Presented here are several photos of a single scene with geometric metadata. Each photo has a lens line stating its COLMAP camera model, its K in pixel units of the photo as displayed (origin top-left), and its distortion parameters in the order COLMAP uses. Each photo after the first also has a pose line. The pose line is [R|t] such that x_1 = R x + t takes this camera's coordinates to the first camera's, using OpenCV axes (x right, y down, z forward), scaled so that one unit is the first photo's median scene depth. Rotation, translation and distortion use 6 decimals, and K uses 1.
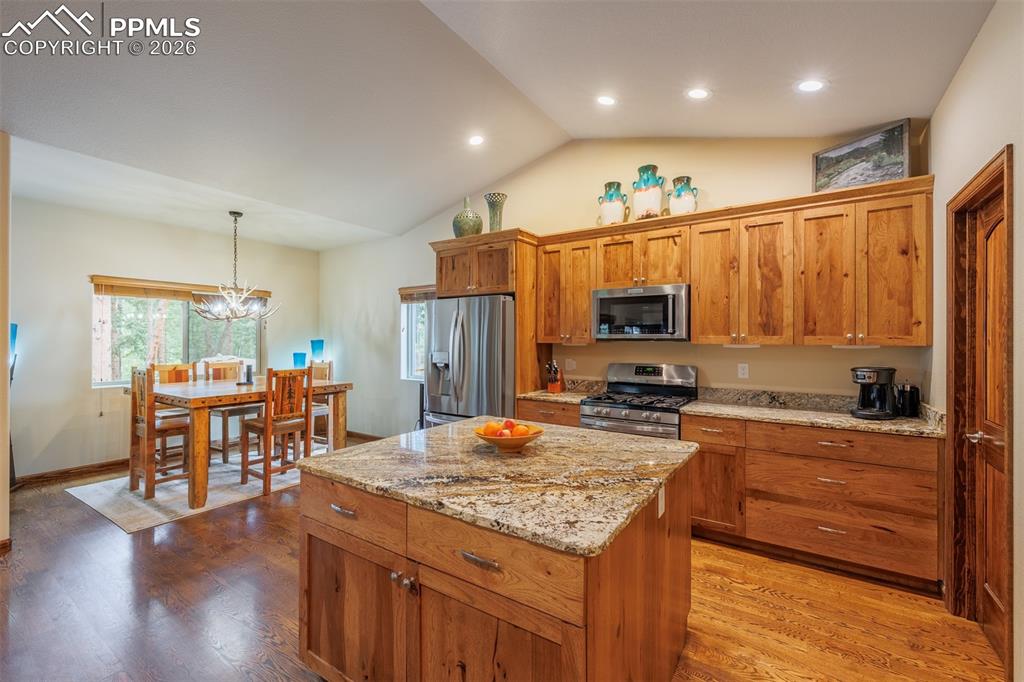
lens RADIAL K [[431.0, 0, 515.9], [0, 431.0, 343.8], [0, 0, 1]] dist [0.001231, -0.000190]
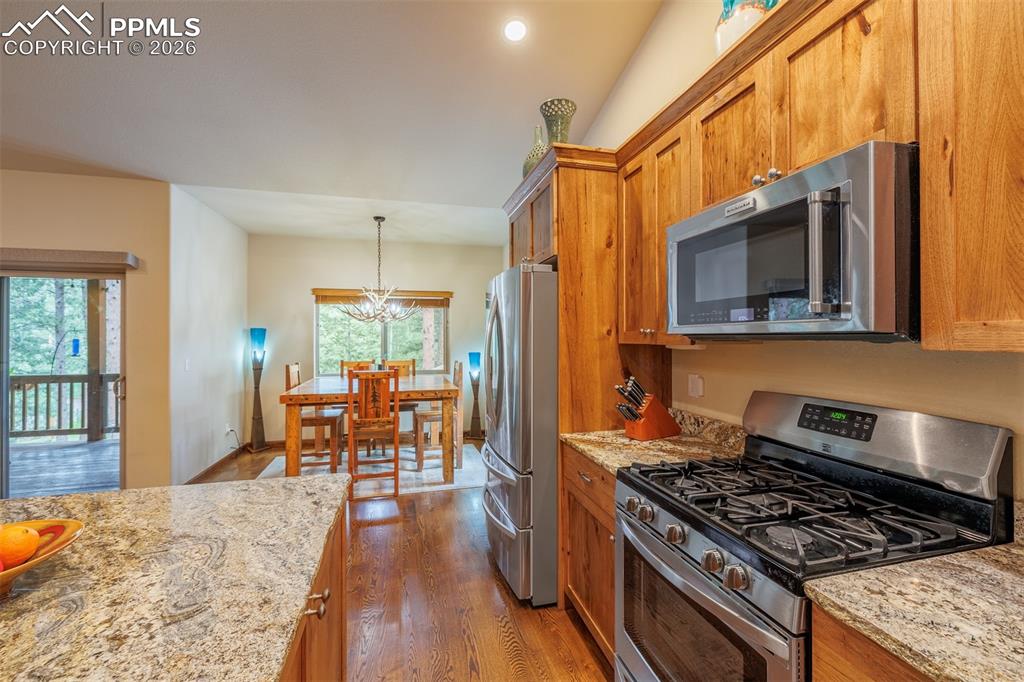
lens RADIAL K [[431.0, 0, 511.3], [0, 431.0, 337.0], [0, 0, 1]] dist [0.001231, -0.000190]
pose [[0.744730, -0.007595, -0.667323, 0.342683], [0.000384, 0.999940, -0.010952, -0.004718], [0.667366, 0.007900, 0.744688, 0.530280]]
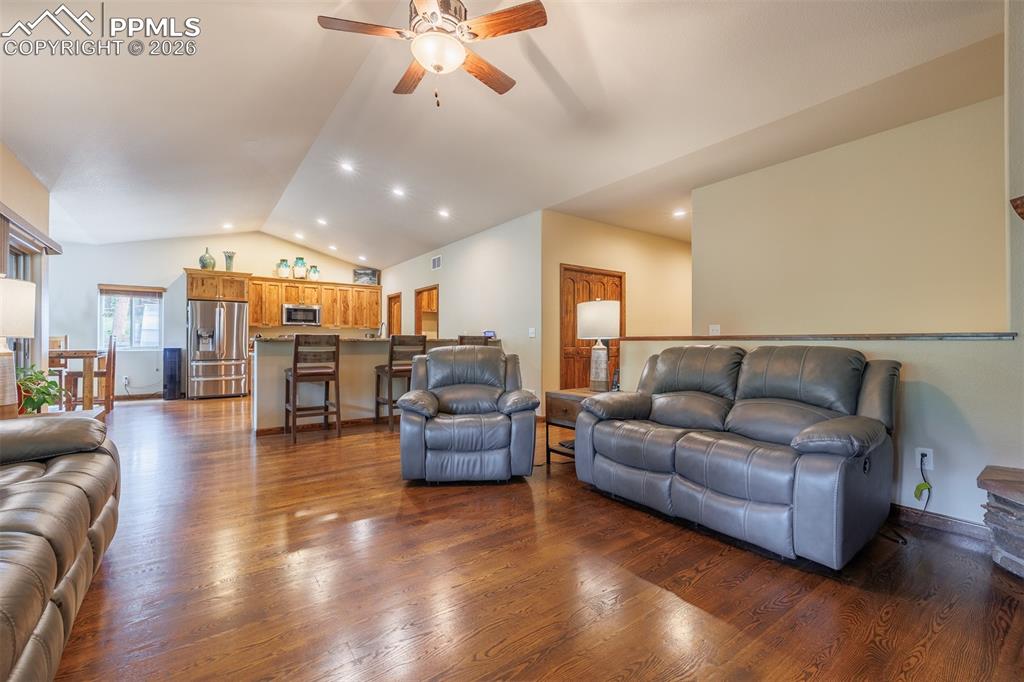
lens RADIAL K [[431.0, 0, 511.3], [0, 431.0, 336.5], [0, 0, 1]] dist [0.001231, -0.000190]
pose [[0.337773, -0.003441, 0.941221, -1.631852], [-0.000700, 0.999992, 0.003907, 0.045331], [-0.941227, -0.001979, 0.337768, -1.013943]]
